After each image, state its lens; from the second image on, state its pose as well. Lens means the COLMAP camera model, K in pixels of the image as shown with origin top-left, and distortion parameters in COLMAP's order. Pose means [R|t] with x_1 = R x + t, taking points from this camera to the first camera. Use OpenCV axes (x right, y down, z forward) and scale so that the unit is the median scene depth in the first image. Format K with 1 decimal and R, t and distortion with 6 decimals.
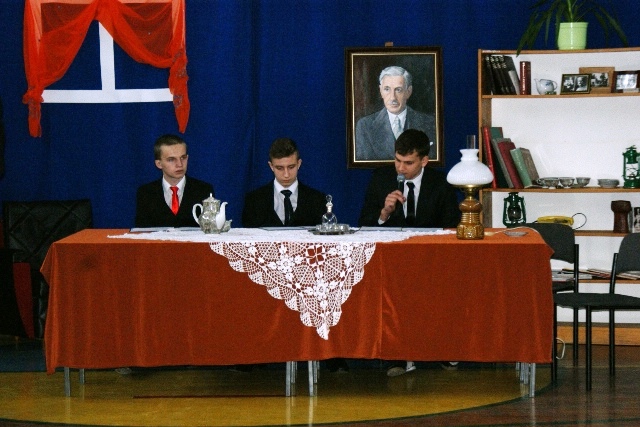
lens RADIAL K [[1902.4, 0, 319.4], [0, 1902.4, 208.3], [0, 0, 1]] dist [0.122294, 0.000000]
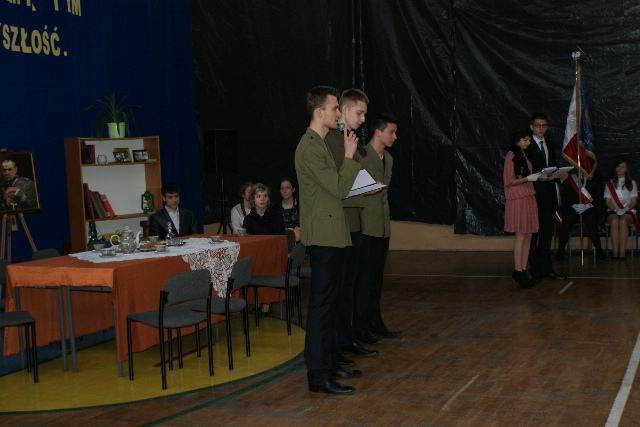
lens RADIAL K [[890.0, 0, 336.2], [0, 890.0, 212.2], [0, 0, 1]] dist [-0.040825, 0.000000]
pose [[0.391085, -0.065312, 0.918034, -0.547477], [0.087688, 0.995585, 0.033474, -0.024361], [-0.916168, 0.067409, 0.395086, 0.494368]]
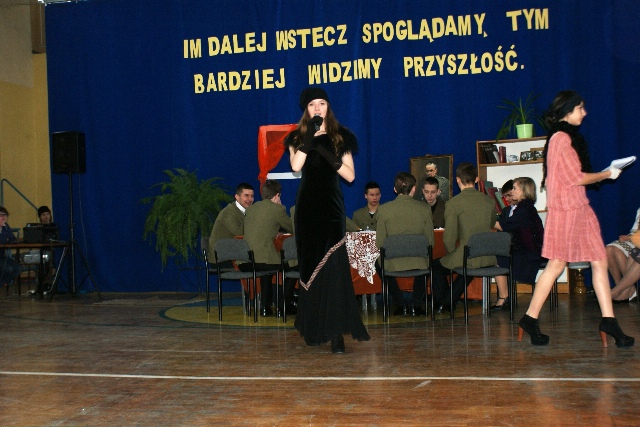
lens RADIAL K [[837.0, 0, 318.2], [0, 837.0, 222.9], [0, 0, 1]] dist [-0.068848, 0.000000]
pose [[0.974159, -0.027145, -0.224228, 0.115056], [0.015044, 0.998345, -0.055502, 0.044276], [0.225363, 0.050694, 0.972955, 0.145573]]
